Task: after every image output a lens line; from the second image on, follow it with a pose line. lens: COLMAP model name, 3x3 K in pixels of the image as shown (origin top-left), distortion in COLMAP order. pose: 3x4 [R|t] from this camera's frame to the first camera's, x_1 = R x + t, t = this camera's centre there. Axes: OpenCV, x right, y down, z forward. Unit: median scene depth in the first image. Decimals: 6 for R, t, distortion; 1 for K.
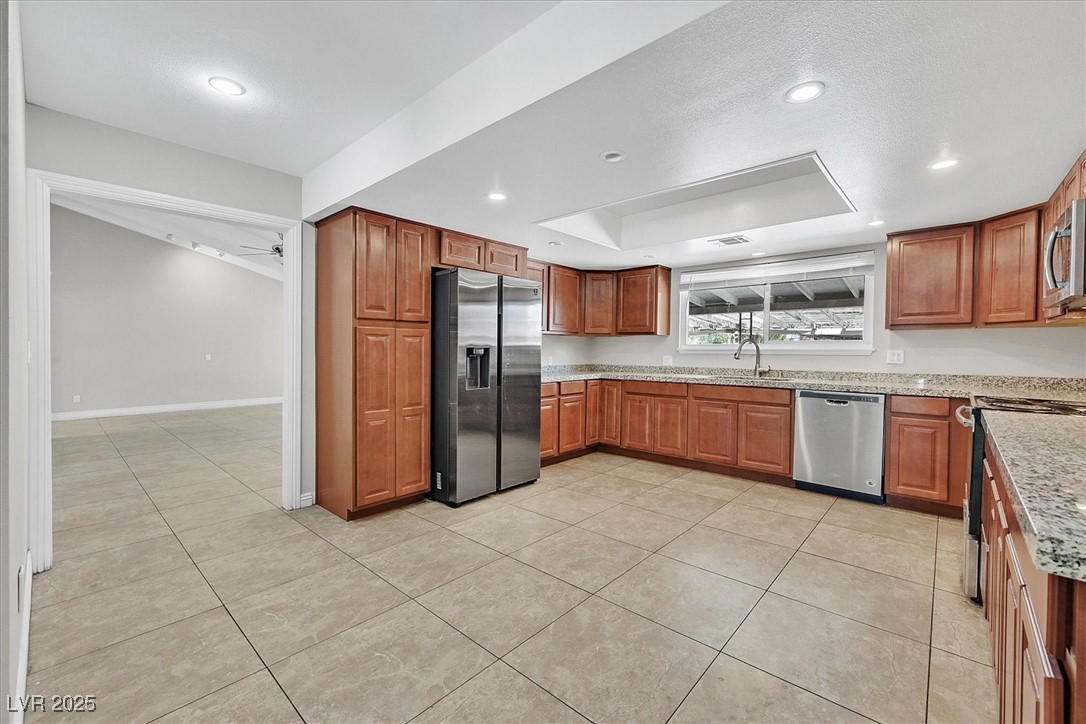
lens RADIAL K [[448.4, 0, 546.3], [0, 448.4, 356.4], [0, 0, 1]] dist [0.000656, 0.000324]
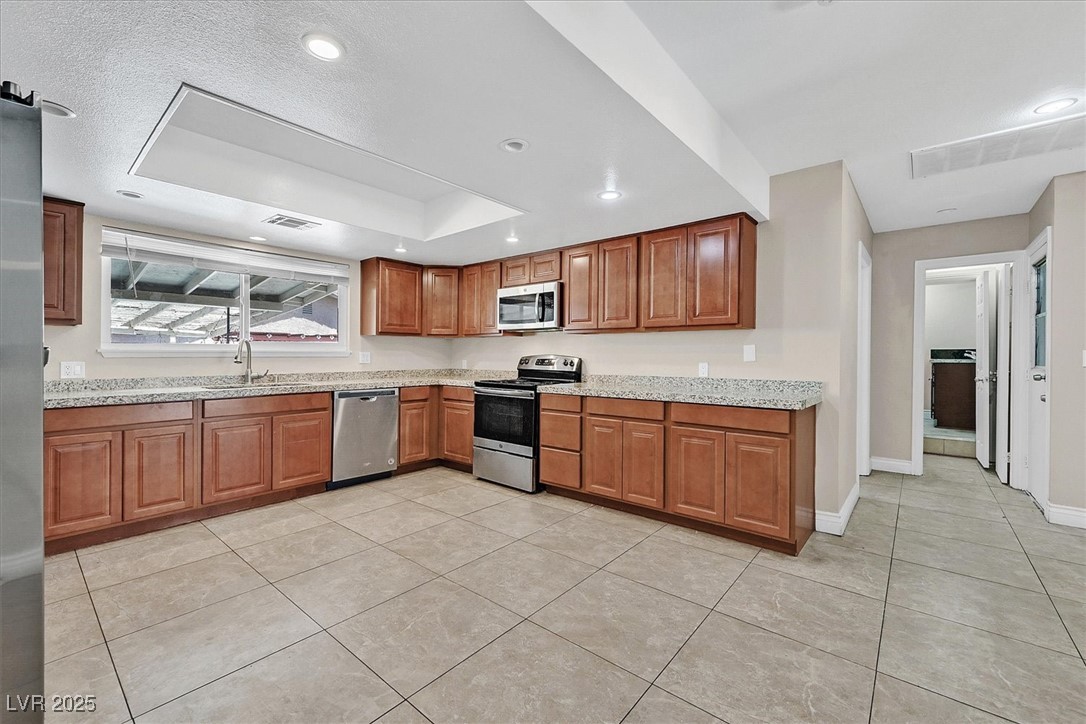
lens RADIAL K [[448.4, 0, 546.3], [0, 448.4, 356.4], [0, 0, 1]] dist [0.000656, 0.000324]
pose [[-0.036189, -0.008615, 0.999308, -0.517548], [0.010769, 0.999901, 0.009010, -0.009633], [-0.999287, 0.011087, -0.036093, 0.629240]]
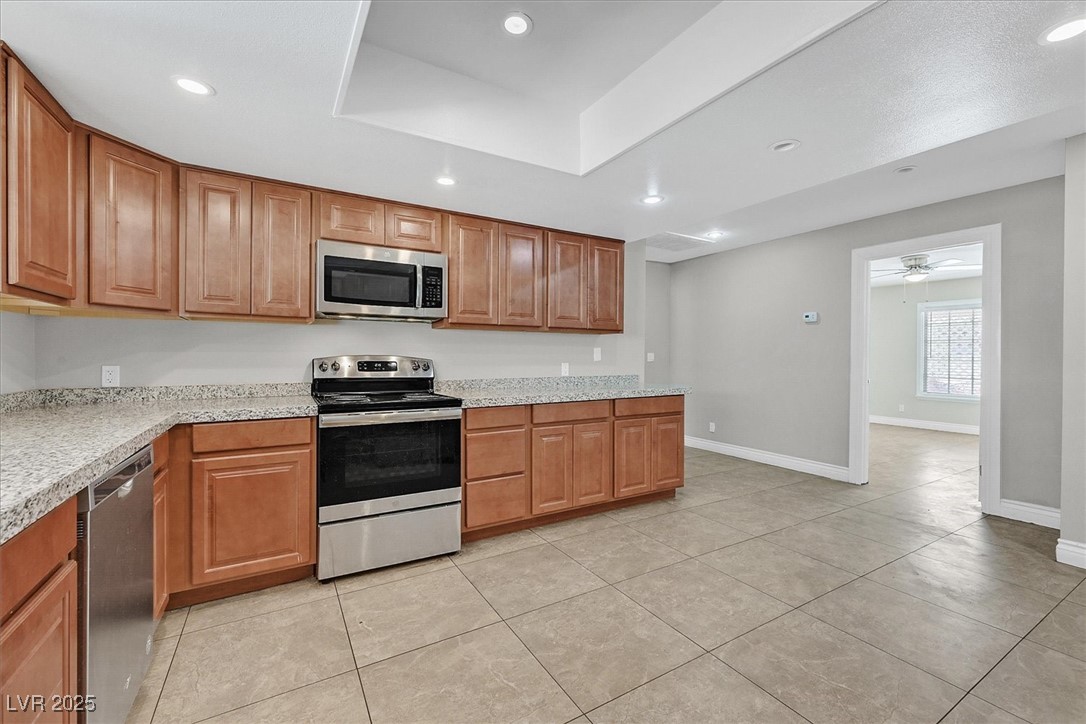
lens RADIAL K [[448.4, 0, 546.3], [0, 448.4, 356.4], [0, 0, 1]] dist [0.000656, 0.000324]
pose [[-0.954075, -0.011262, 0.299357, 0.214177], [-0.006556, 0.999839, 0.016718, -0.017019], [-0.299497, 0.013988, -0.953995, 1.326849]]
